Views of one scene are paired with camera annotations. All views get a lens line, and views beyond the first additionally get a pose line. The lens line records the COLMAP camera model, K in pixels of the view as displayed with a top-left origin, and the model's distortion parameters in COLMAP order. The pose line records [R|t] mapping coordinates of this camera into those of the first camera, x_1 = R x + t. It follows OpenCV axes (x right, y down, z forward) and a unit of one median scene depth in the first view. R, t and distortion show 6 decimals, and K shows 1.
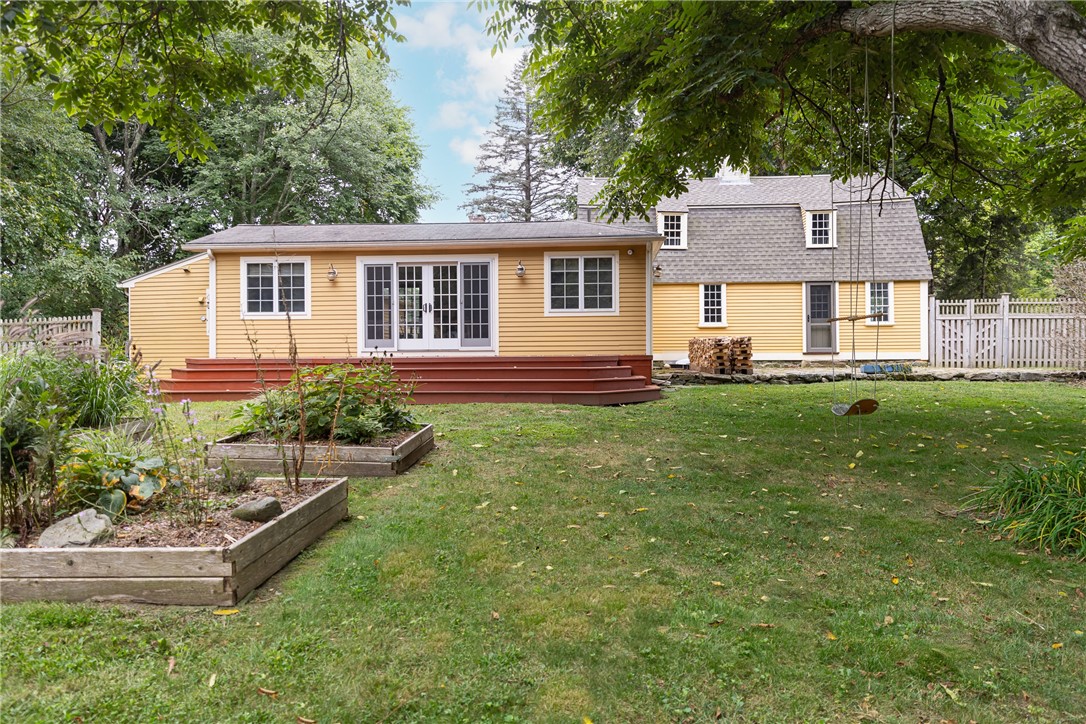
lens RADIAL K [[738.2, 0, 543.6], [0, 738.2, 366.3], [0, 0, 1]] dist [0.006041, 0.003933]
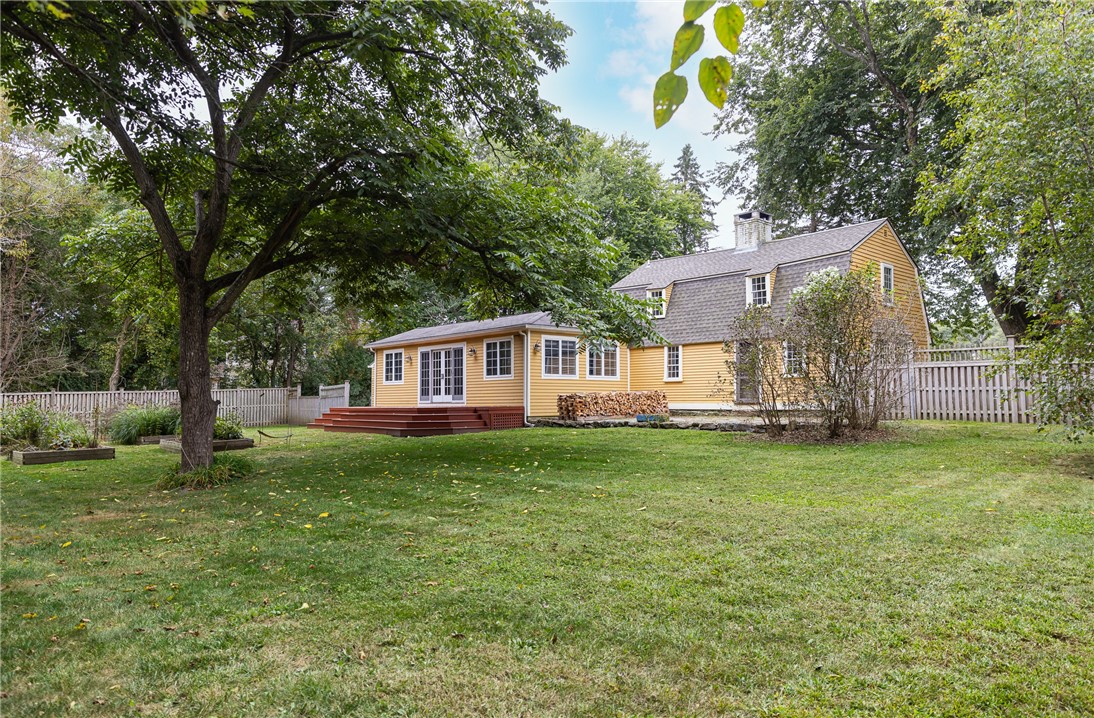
lens RADIAL K [[743.1, 0, 555.3], [0, 743.1, 357.1], [0, 0, 1]] dist [0.007797, 0.001033]
pose [[0.714888, -0.042006, -0.697976, 1.170649], [-0.006410, 0.997758, -0.066613, -0.014103], [0.699210, 0.052095, 0.713016, -0.001072]]
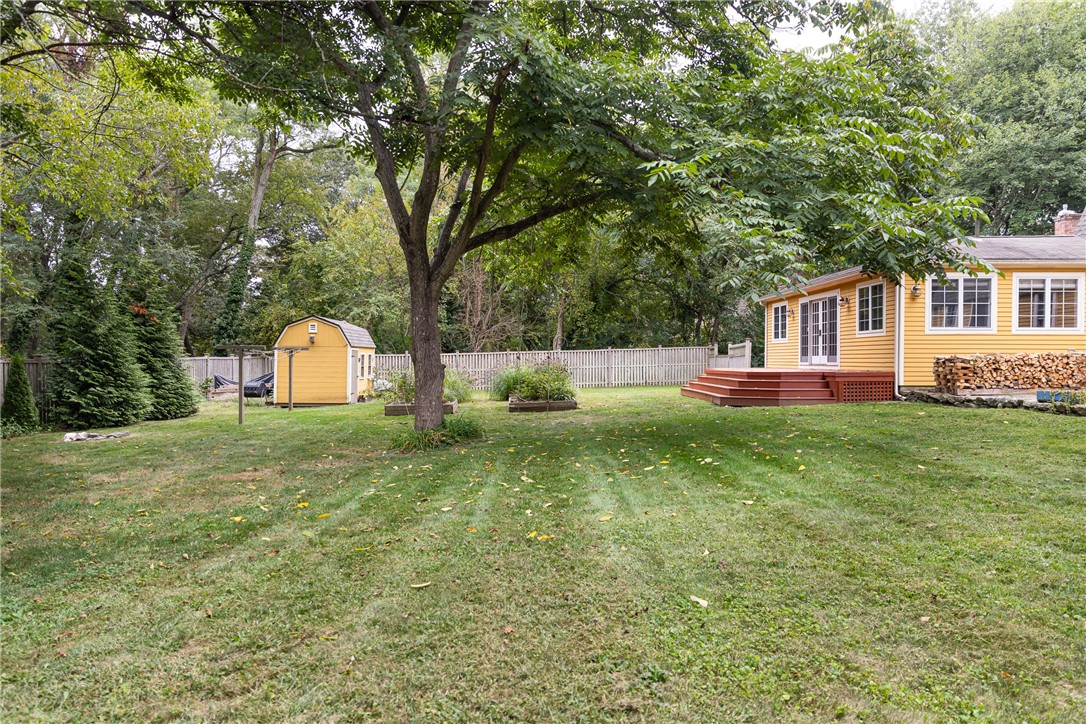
lens RADIAL K [[738.2, 0, 541.8], [0, 738.2, 357.9], [0, 0, 1]] dist [0.006041, 0.003933]
pose [[0.076495, 0.002607, -0.997067, 1.131831], [-0.015441, 0.999880, 0.001430, -0.028216], [0.996950, 0.015286, 0.076526, 0.398197]]
